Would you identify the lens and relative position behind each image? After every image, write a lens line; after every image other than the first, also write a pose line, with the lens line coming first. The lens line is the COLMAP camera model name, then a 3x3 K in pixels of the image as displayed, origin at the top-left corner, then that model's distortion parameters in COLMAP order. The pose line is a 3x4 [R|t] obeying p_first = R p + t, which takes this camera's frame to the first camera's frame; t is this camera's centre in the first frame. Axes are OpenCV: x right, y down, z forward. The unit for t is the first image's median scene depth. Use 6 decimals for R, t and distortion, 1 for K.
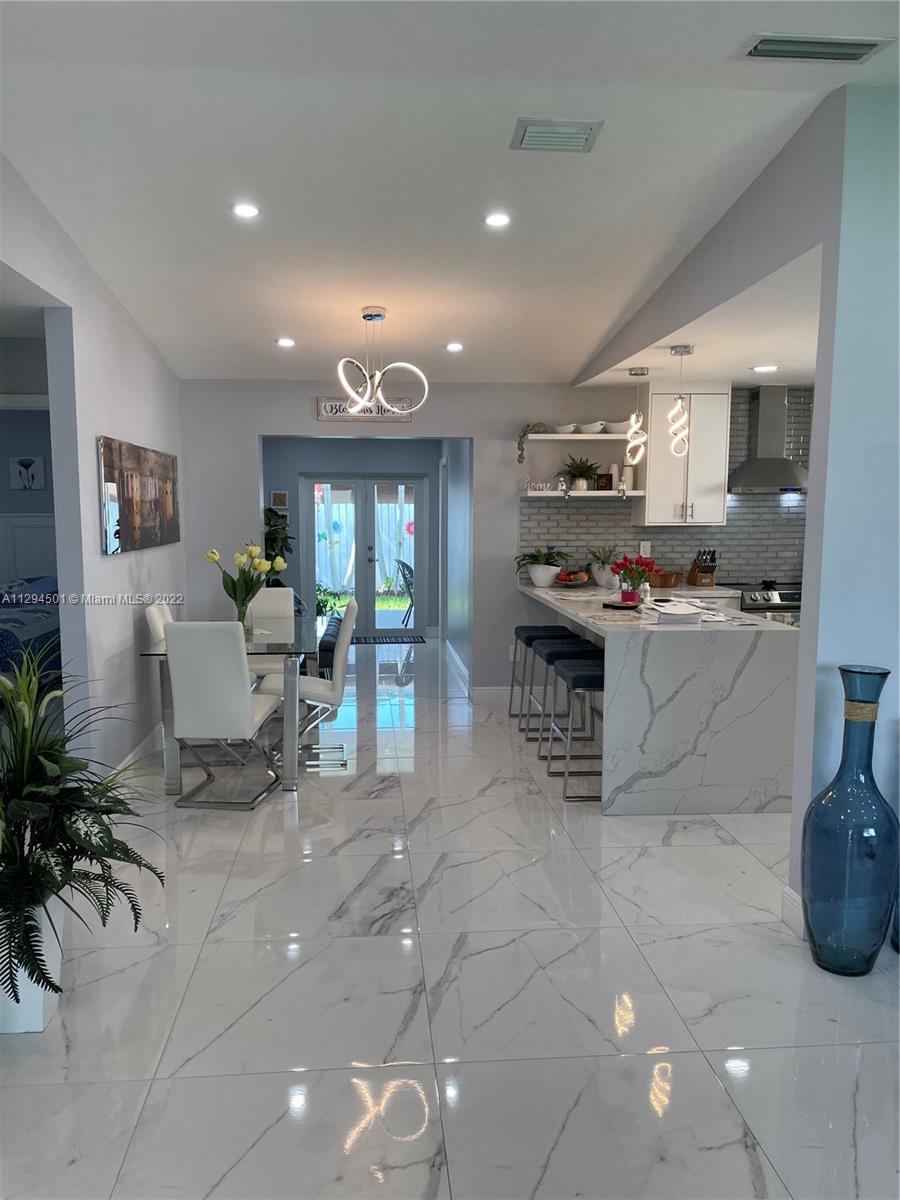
lens RADIAL K [[905.9, 0, 434.3], [0, 905.9, 608.2], [0, 0, 1]] dist [0.083925, -0.117532]
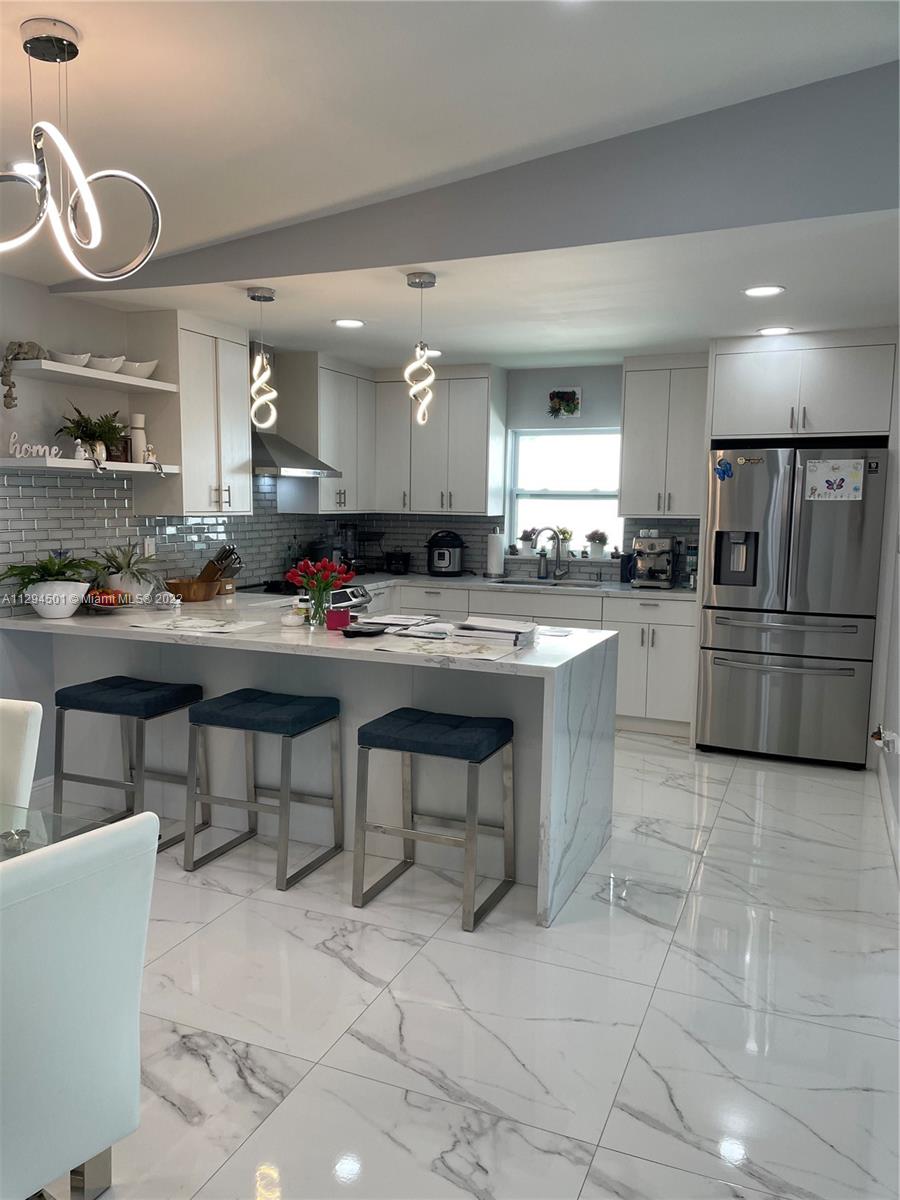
lens RADIAL K [[905.1, 0, 450.0], [0, 905.1, 600.0], [0, 0, 1]] dist [0.100791, -0.125580]
pose [[0.456896, -0.091661, 0.884785, -0.312227], [0.085892, 0.994575, 0.058681, -0.050316], [-0.885364, 0.049185, 0.462290, 0.499989]]
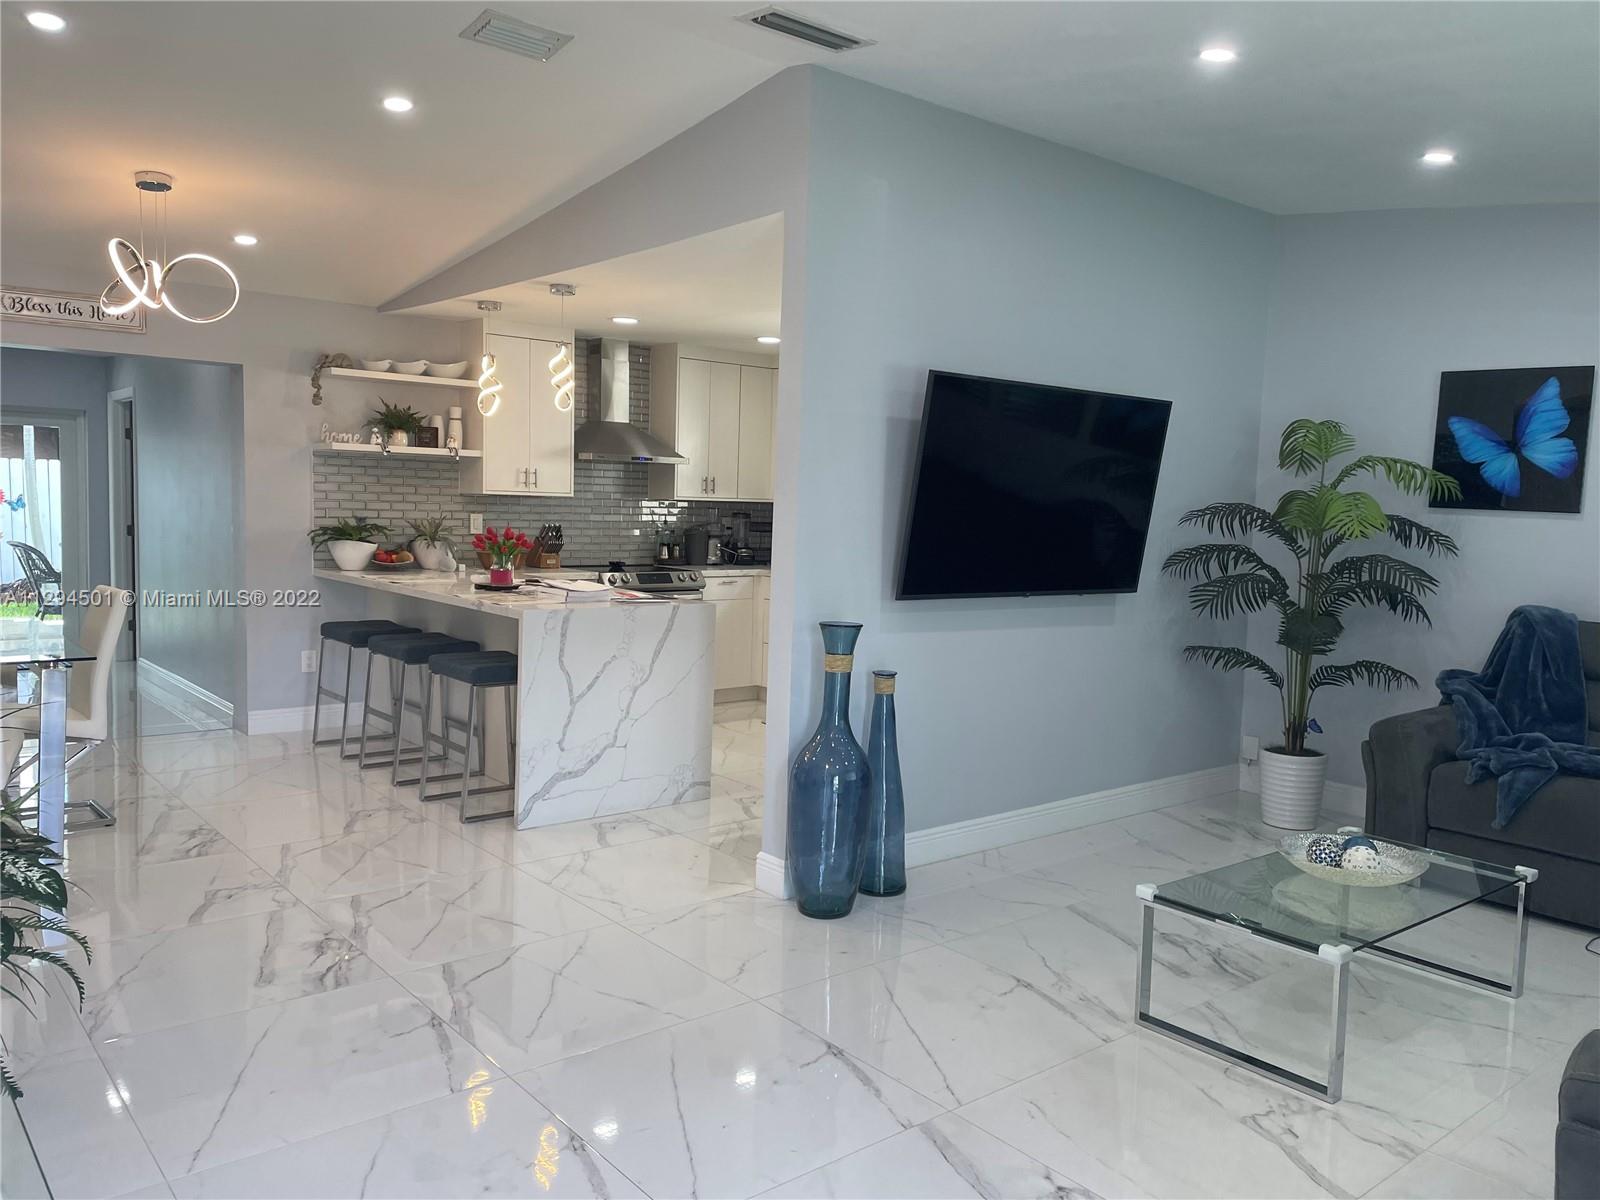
lens RADIAL K [[1212.8, 0, 802.9], [0, 1212.8, 599.8], [0, 0, 1]] dist [0.105017, -0.138789]
pose [[0.816025, -0.023765, 0.577528, -0.171033], [0.033737, 0.999409, -0.006544, 0.021213], [-0.577032, 0.024824, 0.816344, -0.055512]]
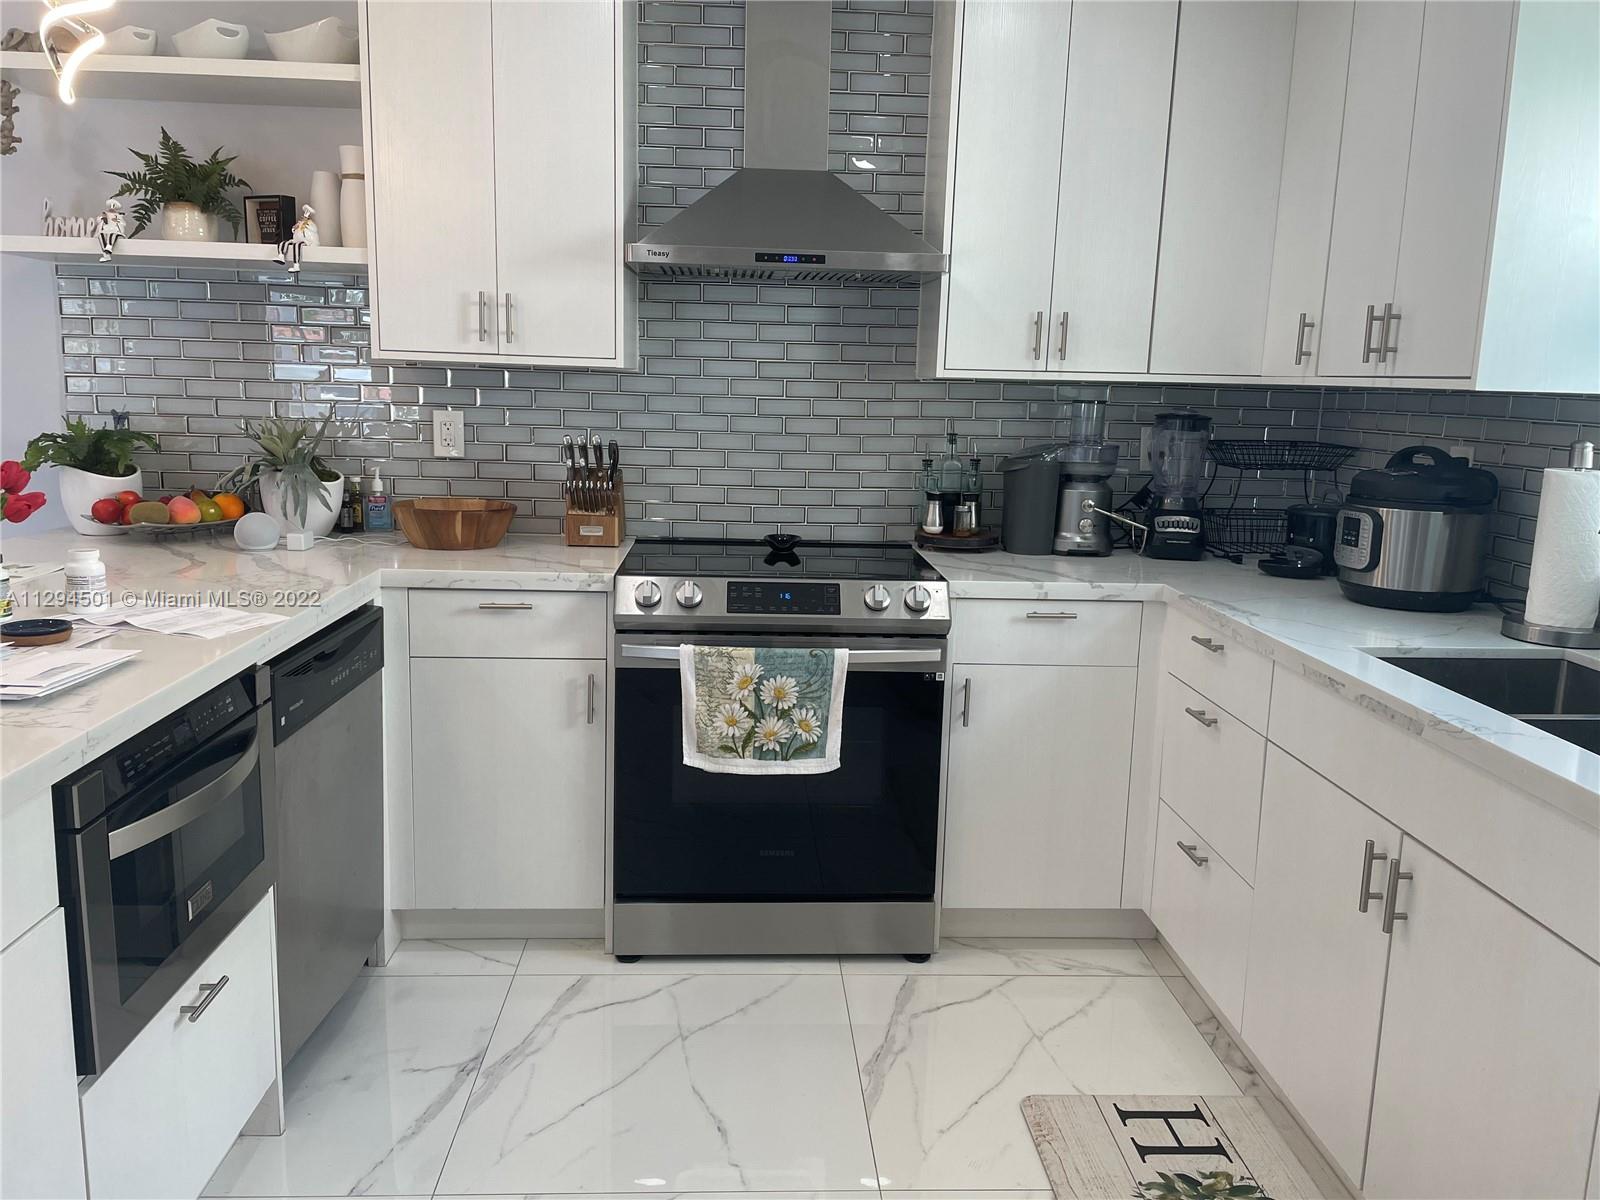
lens RADIAL K [[1212.8, 0, 802.9], [0, 1212.8, 599.8], [0, 0, 1]] dist [0.105017, -0.138789]
pose [[0.999321, 0.032379, -0.017604, 0.403402], [-0.031068, 0.997045, 0.070262, -0.041004], [0.019827, -0.069667, 0.997373, 0.567402]]
